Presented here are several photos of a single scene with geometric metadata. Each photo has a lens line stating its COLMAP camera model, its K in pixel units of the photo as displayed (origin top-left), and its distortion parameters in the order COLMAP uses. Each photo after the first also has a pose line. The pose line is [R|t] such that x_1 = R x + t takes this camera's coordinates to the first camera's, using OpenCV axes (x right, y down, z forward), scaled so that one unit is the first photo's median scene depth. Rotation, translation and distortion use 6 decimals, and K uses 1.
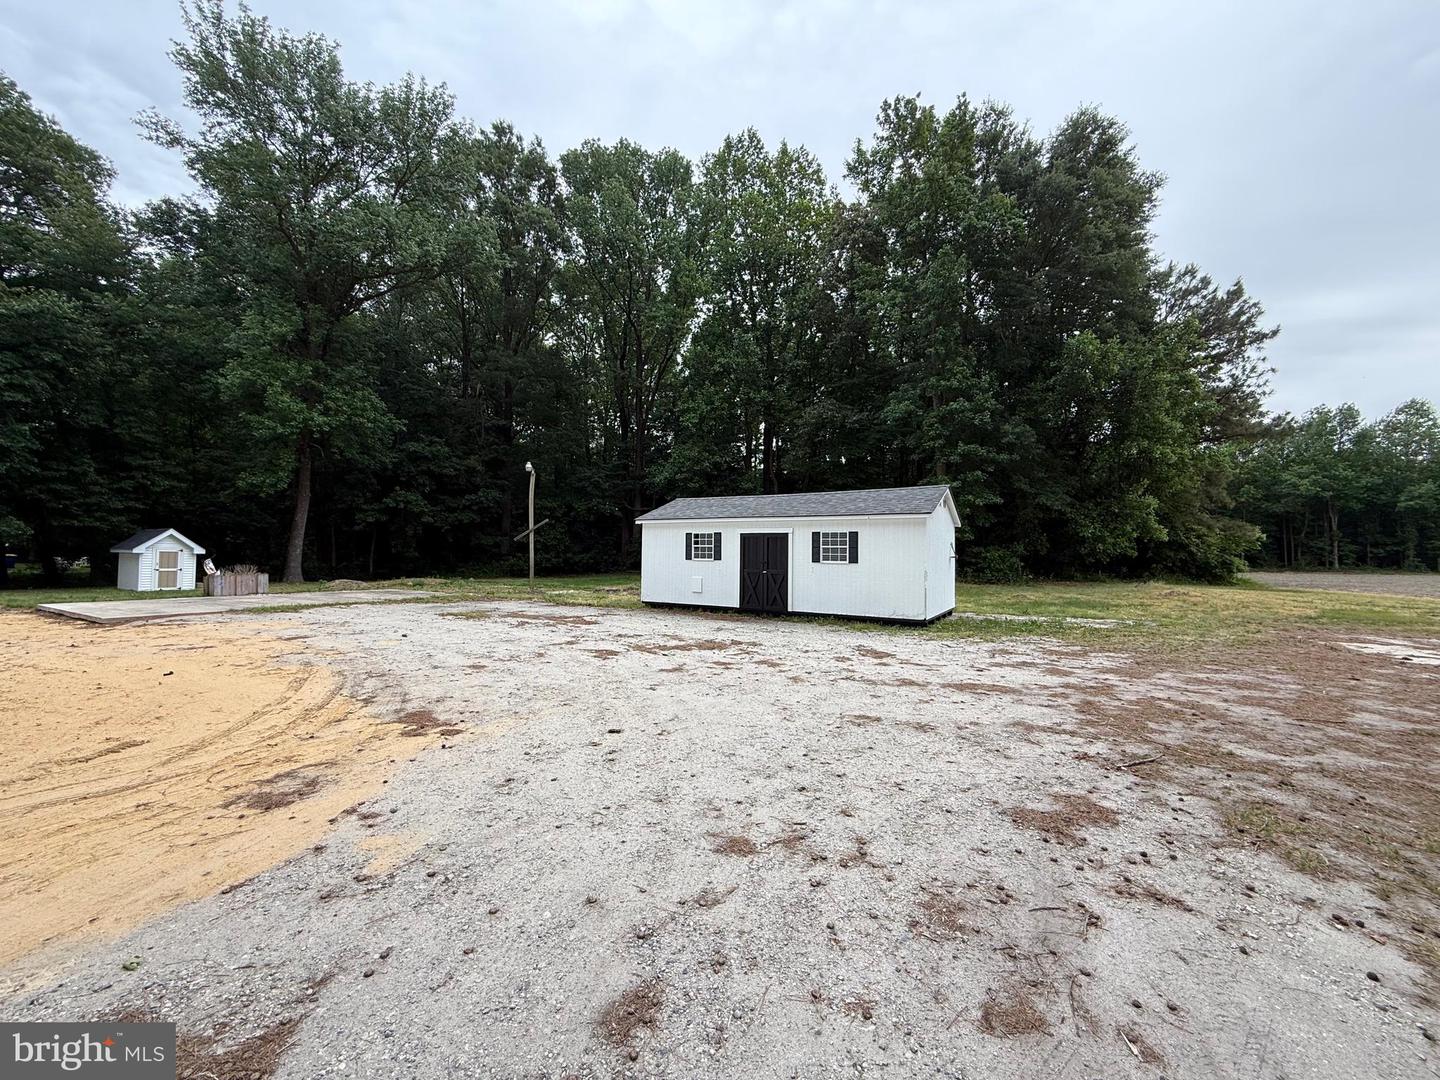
lens RADIAL K [[574.8, 0, 717.7], [0, 574.8, 534.0], [0, 0, 1]] dist [0.000176, 0.000010]
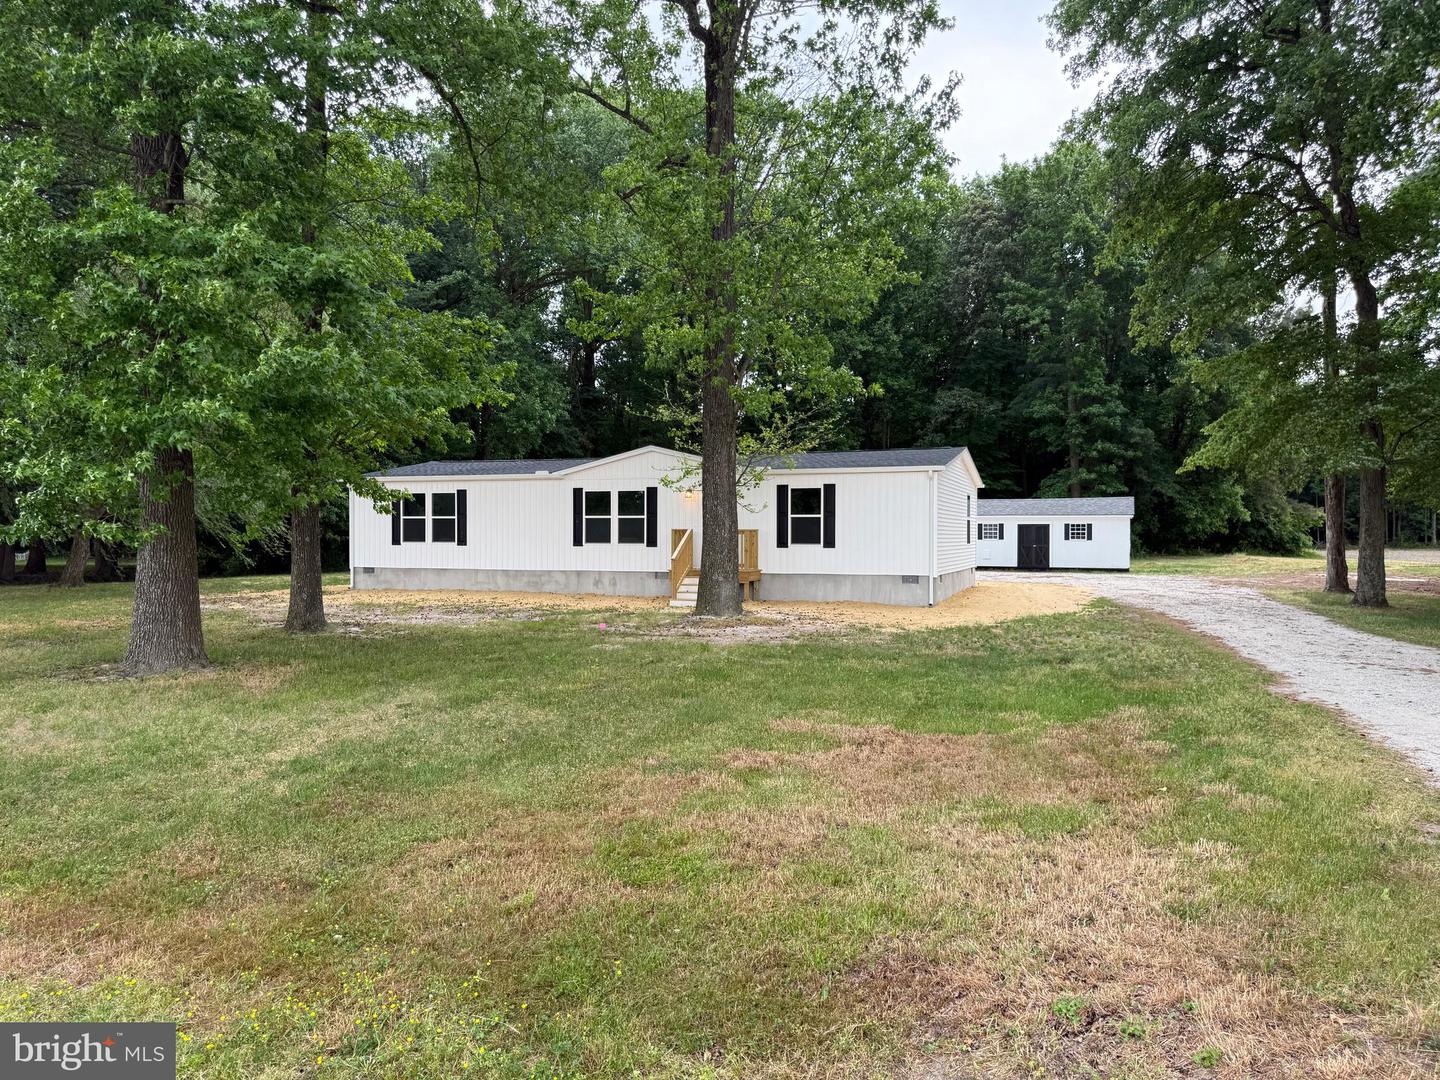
lens RADIAL K [[1029.6, 0, 720.0], [0, 1029.6, 540.0], [0, 0, 1]] dist [-0.002791, -0.002382]
pose [[0.986251, -0.011817, 0.164828, -0.703767], [0.005174, 0.999159, 0.040679, -0.043278], [-0.165170, -0.039267, 0.985483, -0.988612]]
